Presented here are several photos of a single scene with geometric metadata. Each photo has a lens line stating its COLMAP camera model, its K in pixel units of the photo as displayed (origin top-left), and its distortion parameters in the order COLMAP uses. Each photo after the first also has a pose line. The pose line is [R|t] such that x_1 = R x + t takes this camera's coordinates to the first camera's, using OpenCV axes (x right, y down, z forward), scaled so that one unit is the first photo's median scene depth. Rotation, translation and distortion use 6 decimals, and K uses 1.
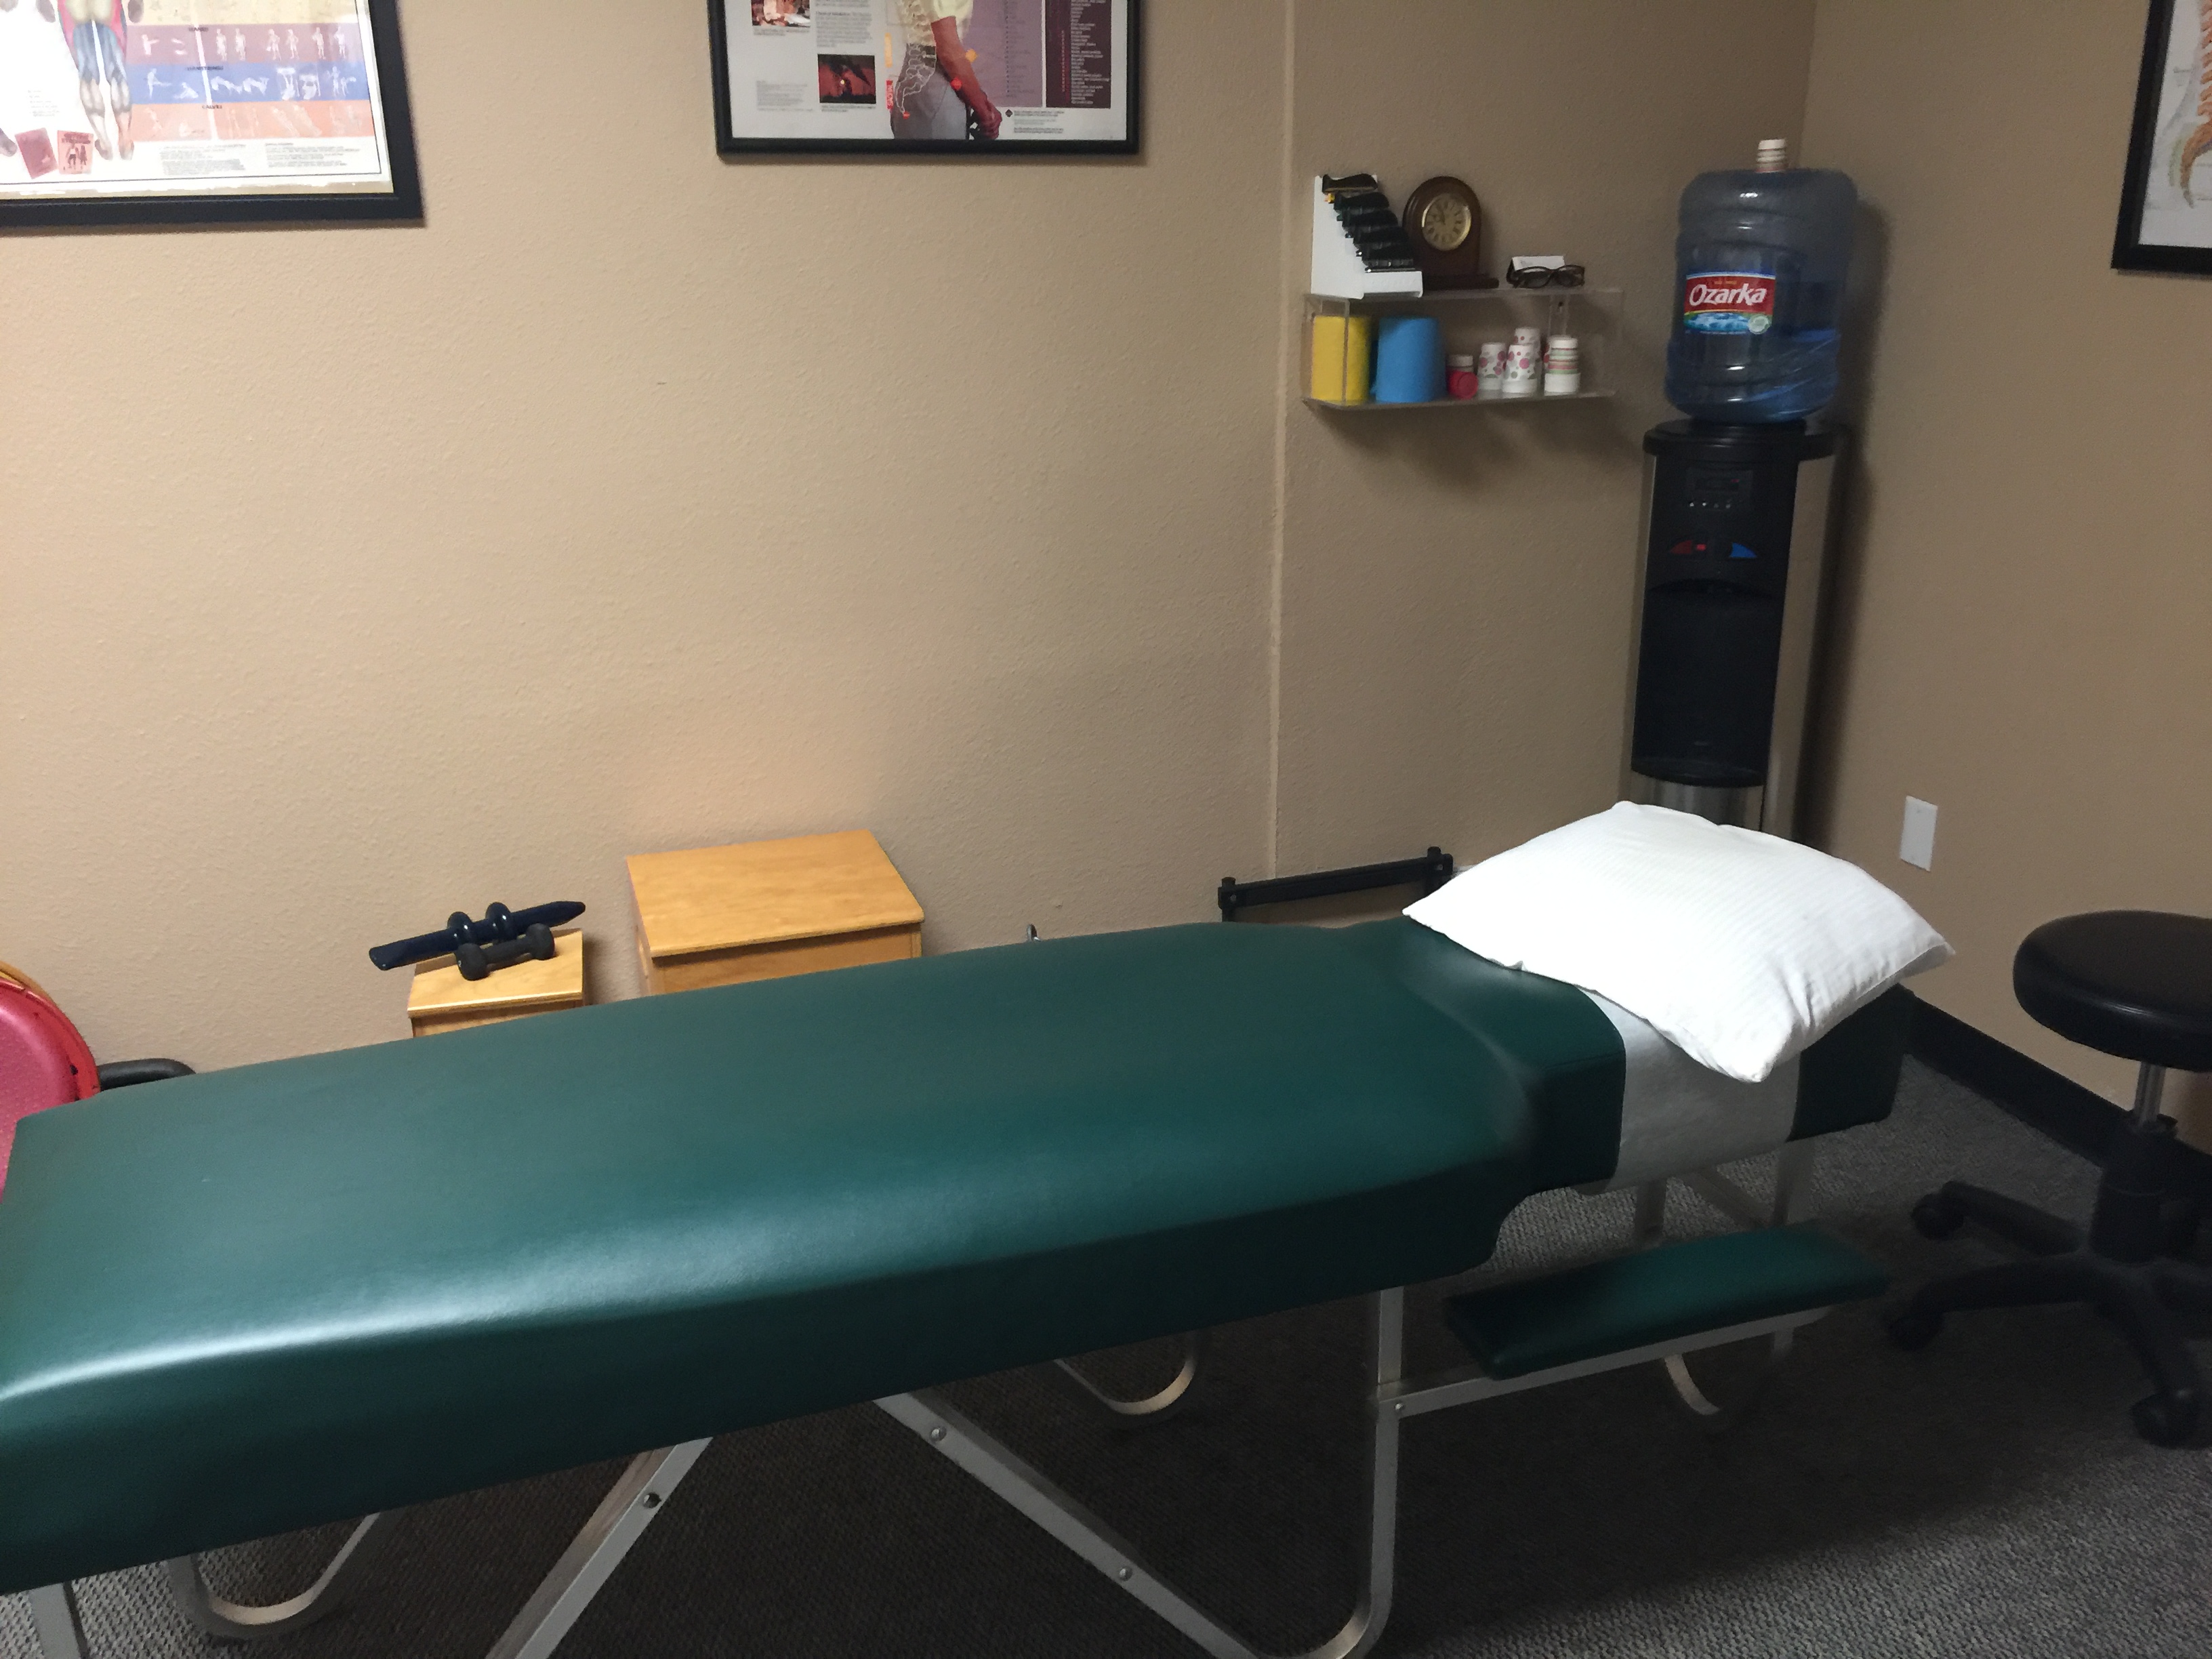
lens RADIAL K [[1848.2, 0, 1106.5], [0, 1848.2, 834.7], [0, 0, 1]] dist [0.006690, -0.031969]
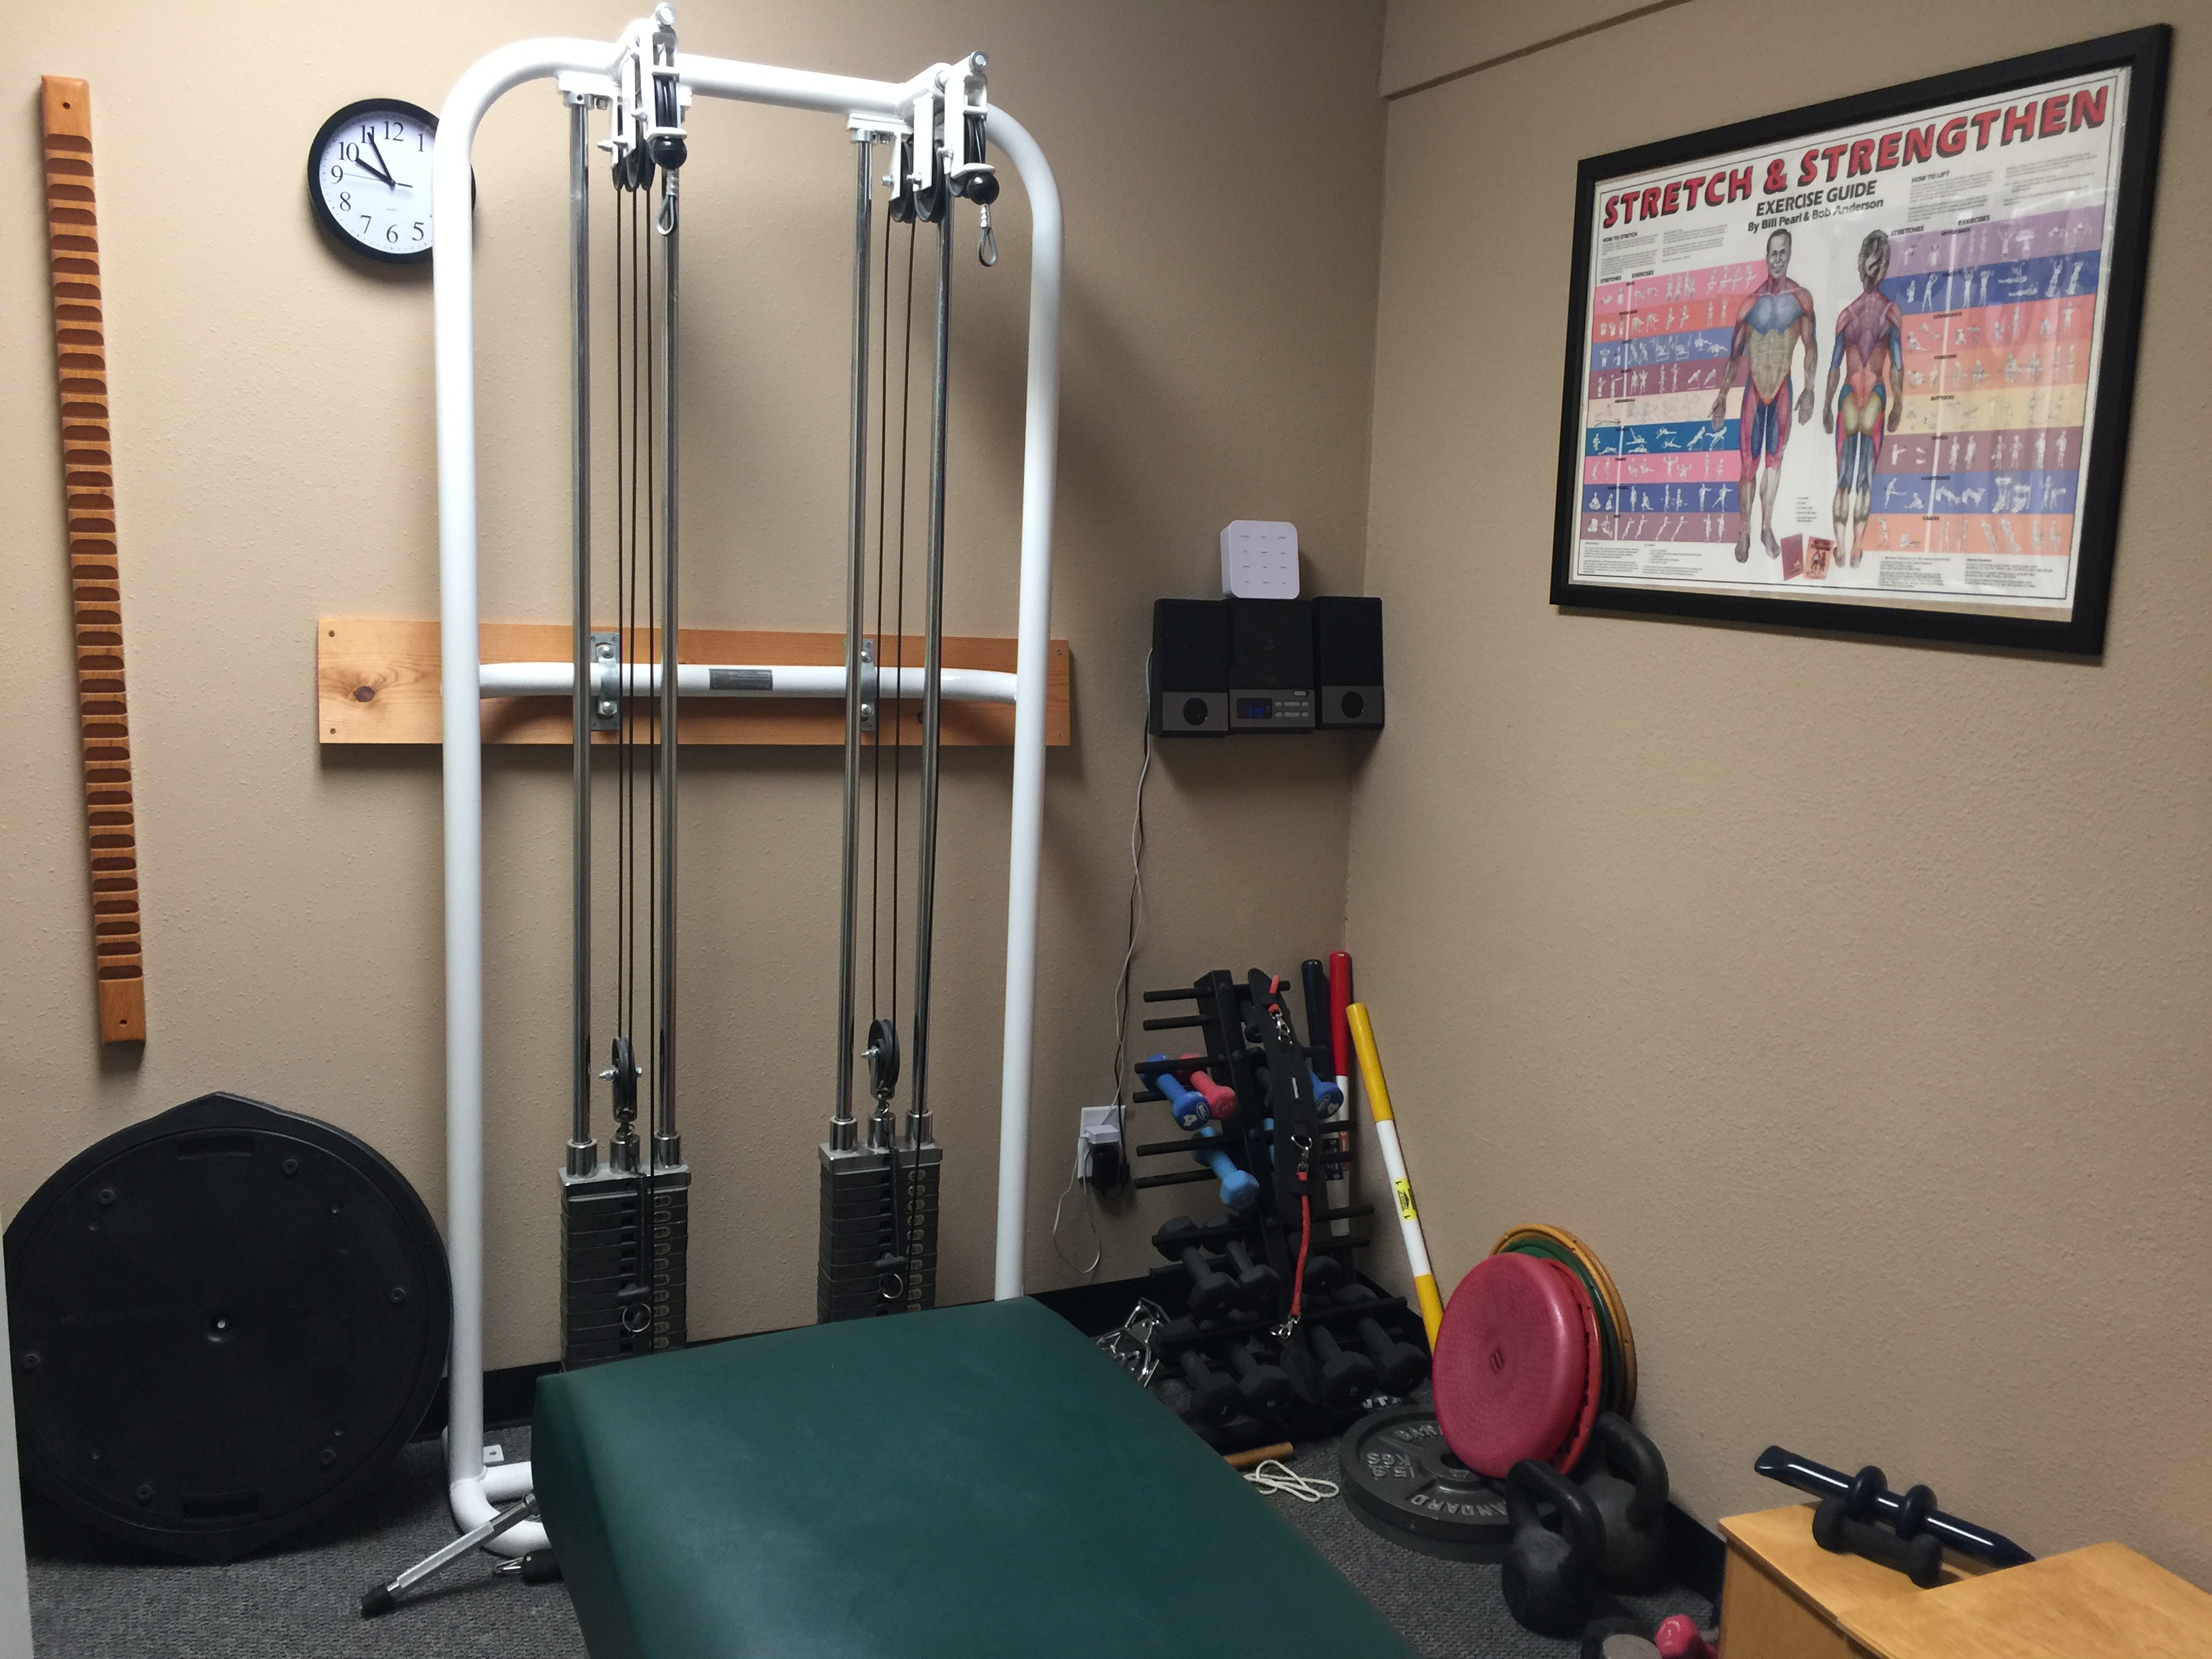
lens RADIAL K [[1848.2, 0, 1107.5], [0, 1848.2, 823.4], [0, 0, 1]] dist [0.006690, -0.031969]
pose [[0.116762, 0.179799, -0.976749, 0.391017], [-0.362193, 0.923453, 0.126691, -0.224476], [0.924761, 0.338979, 0.172946, 0.518707]]
